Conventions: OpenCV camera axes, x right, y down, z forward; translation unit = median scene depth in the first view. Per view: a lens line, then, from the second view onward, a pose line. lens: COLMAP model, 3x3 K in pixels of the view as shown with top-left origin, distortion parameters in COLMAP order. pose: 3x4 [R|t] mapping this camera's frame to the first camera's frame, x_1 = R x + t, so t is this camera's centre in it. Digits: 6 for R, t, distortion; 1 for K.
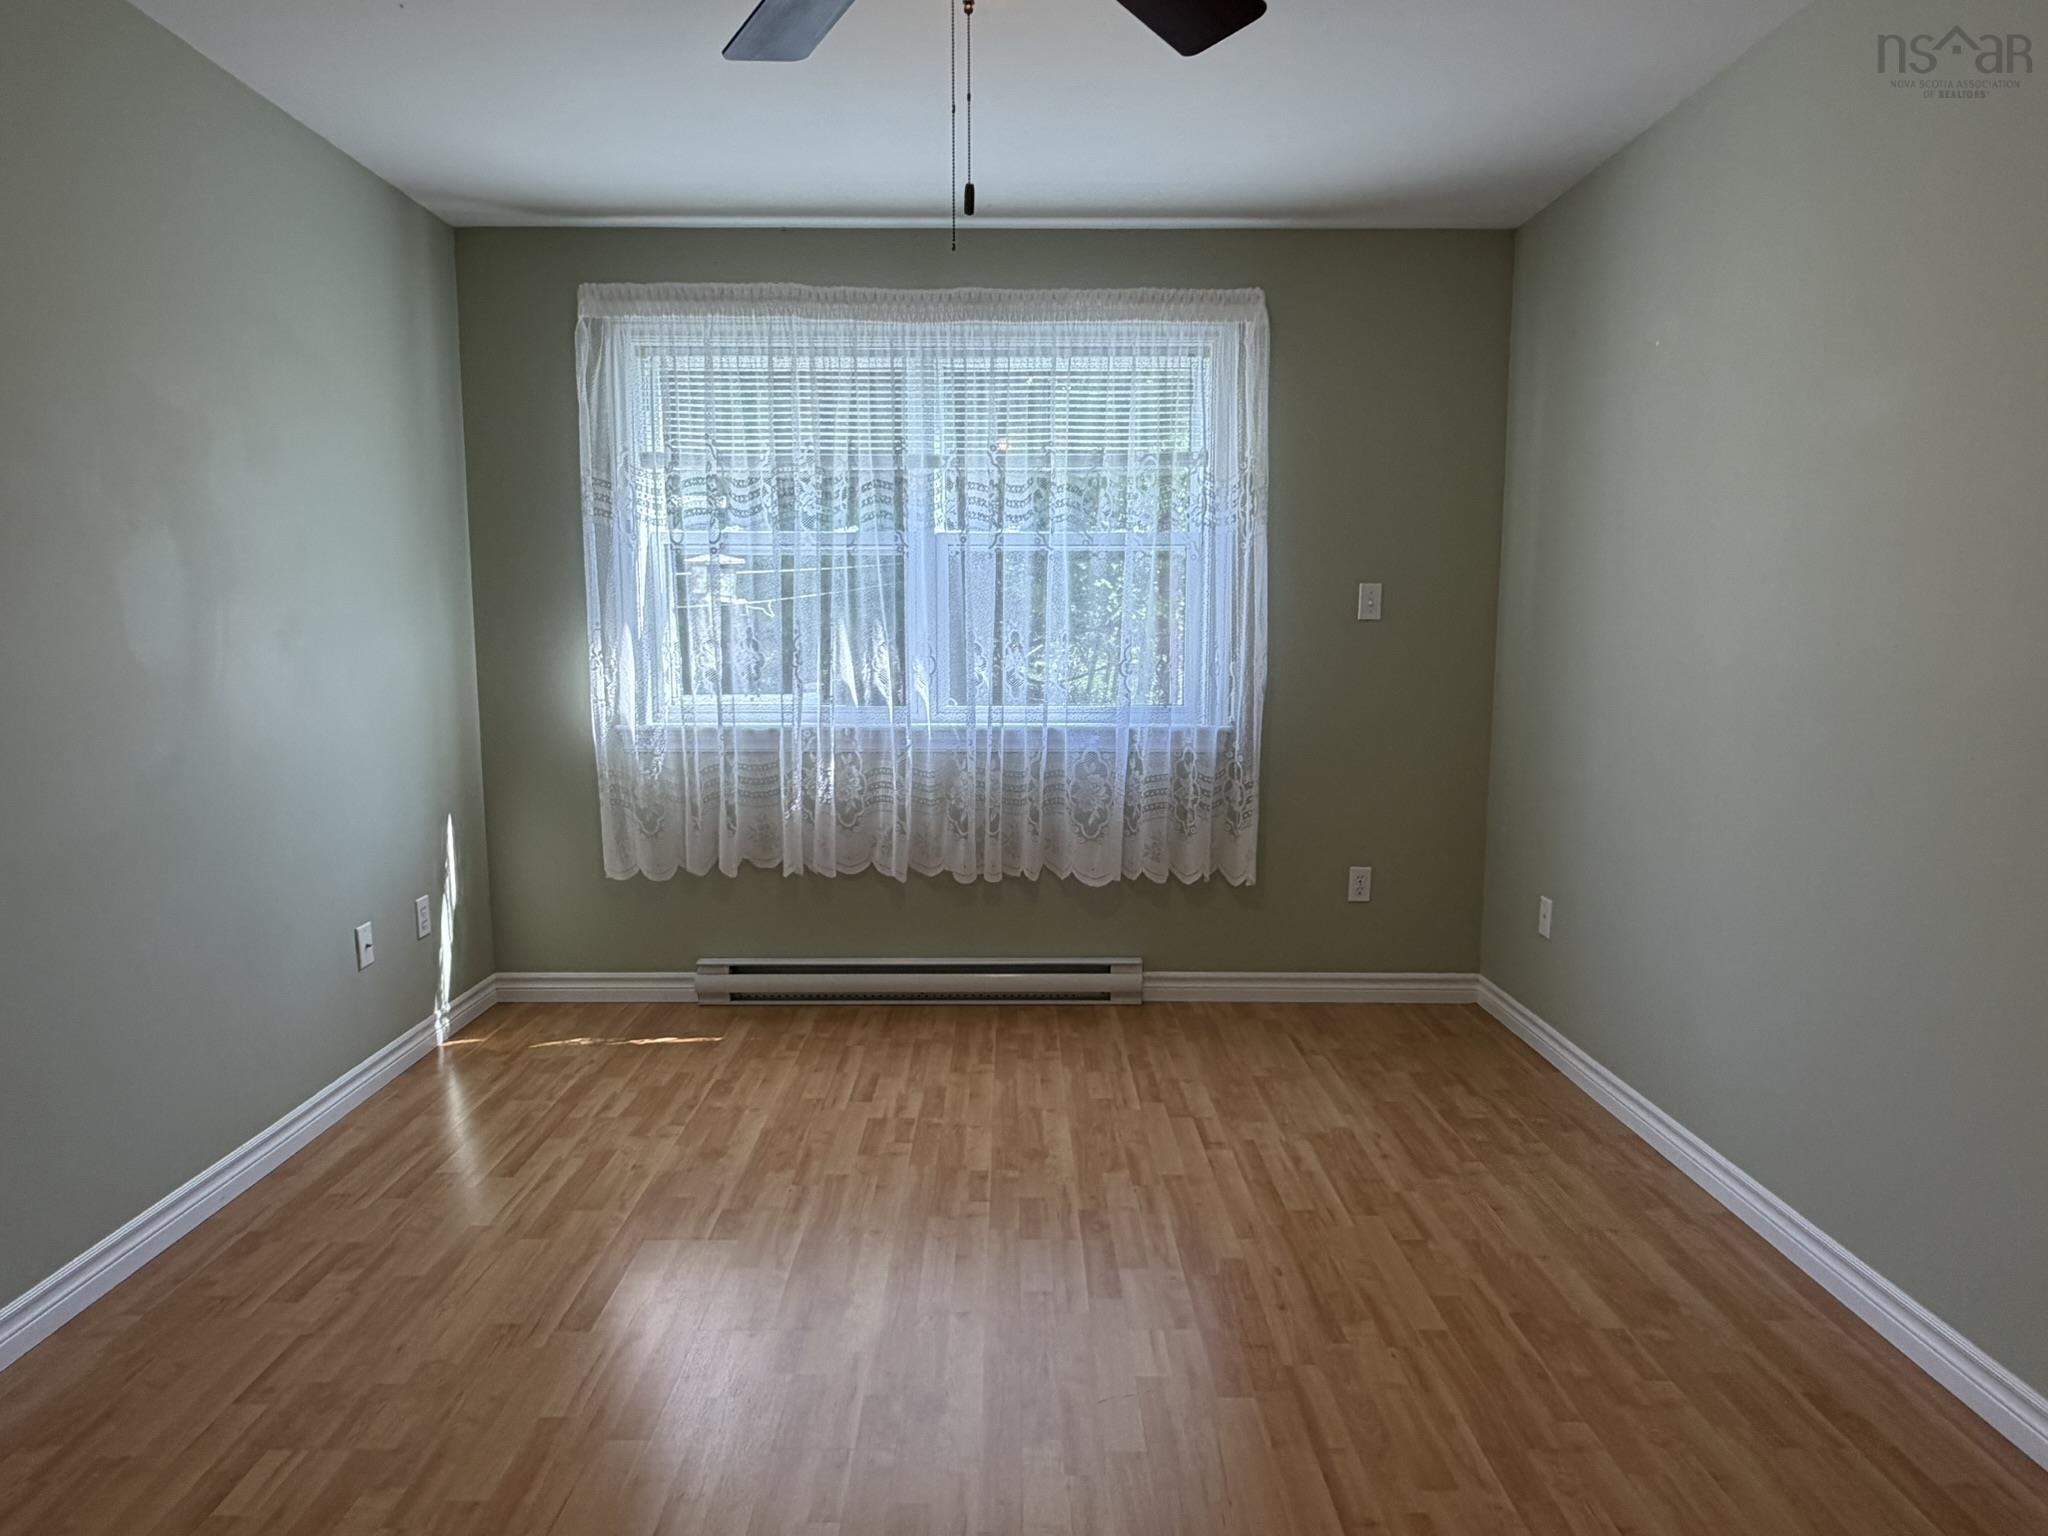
lens RADIAL K [[1191.9, 0, 1018.6], [0, 1191.9, 764.9], [0, 0, 1]] dist [-0.004061, 0.000856]
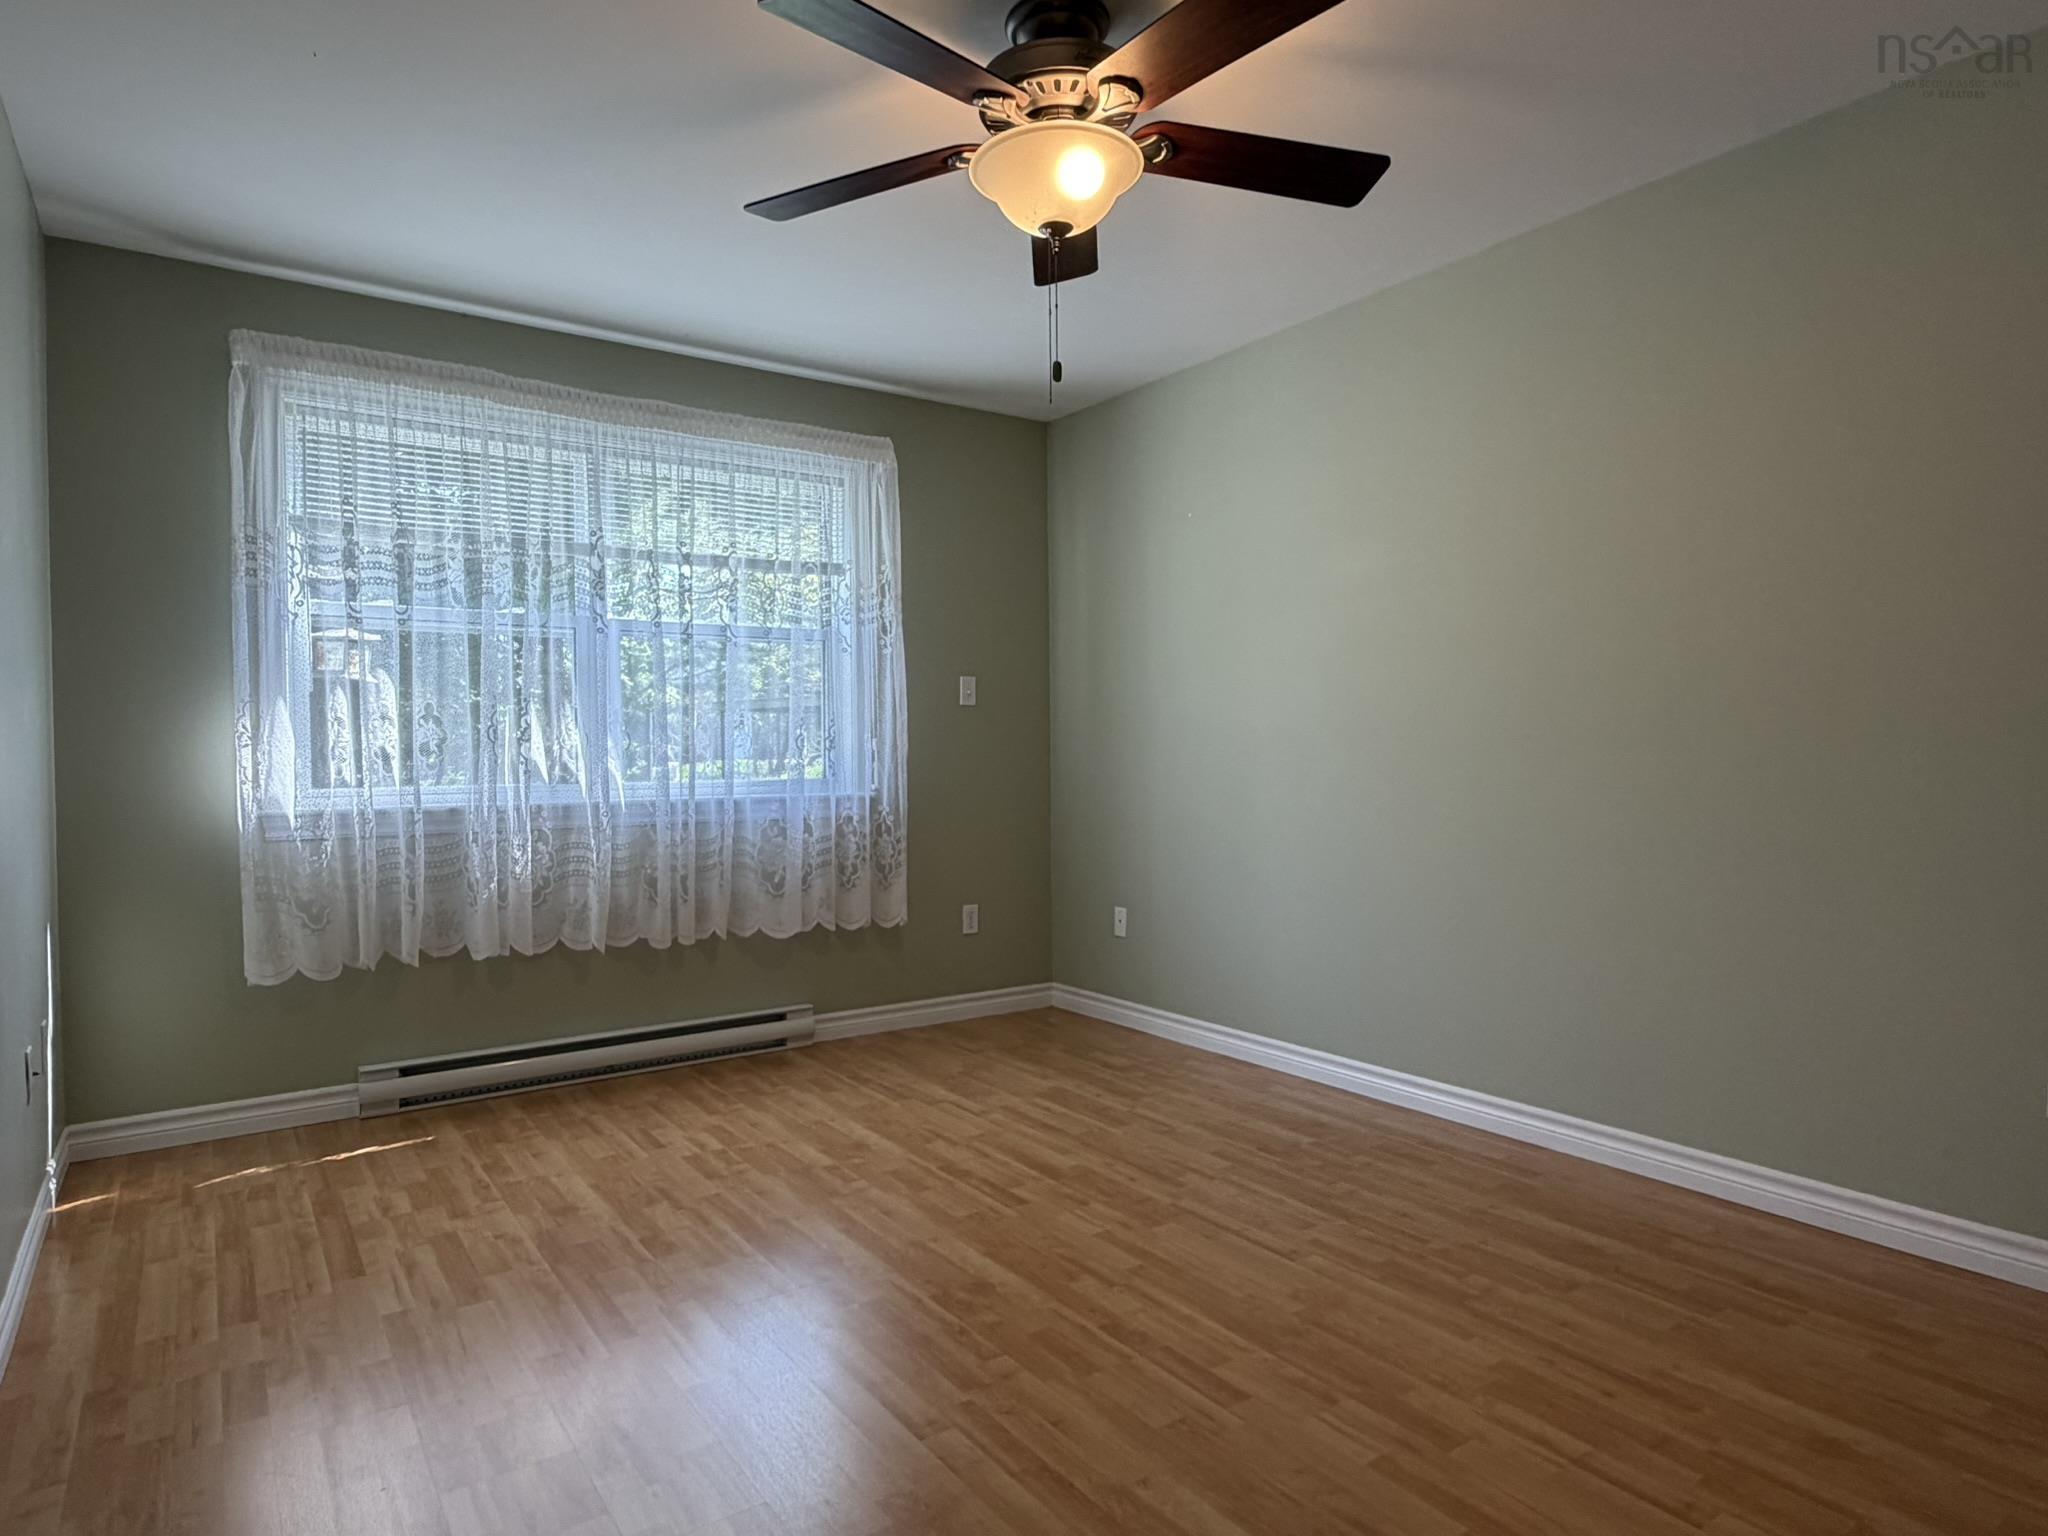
lens RADIAL K [[1191.9, 0, 1028.9], [0, 1191.9, 766.9], [0, 0, 1]] dist [-0.004061, 0.000856]
pose [[0.818618, -0.015192, 0.574138, -0.391807], [0.079164, 0.993093, -0.086597, 0.058672], [-0.568857, 0.116341, 0.814166, -0.055302]]
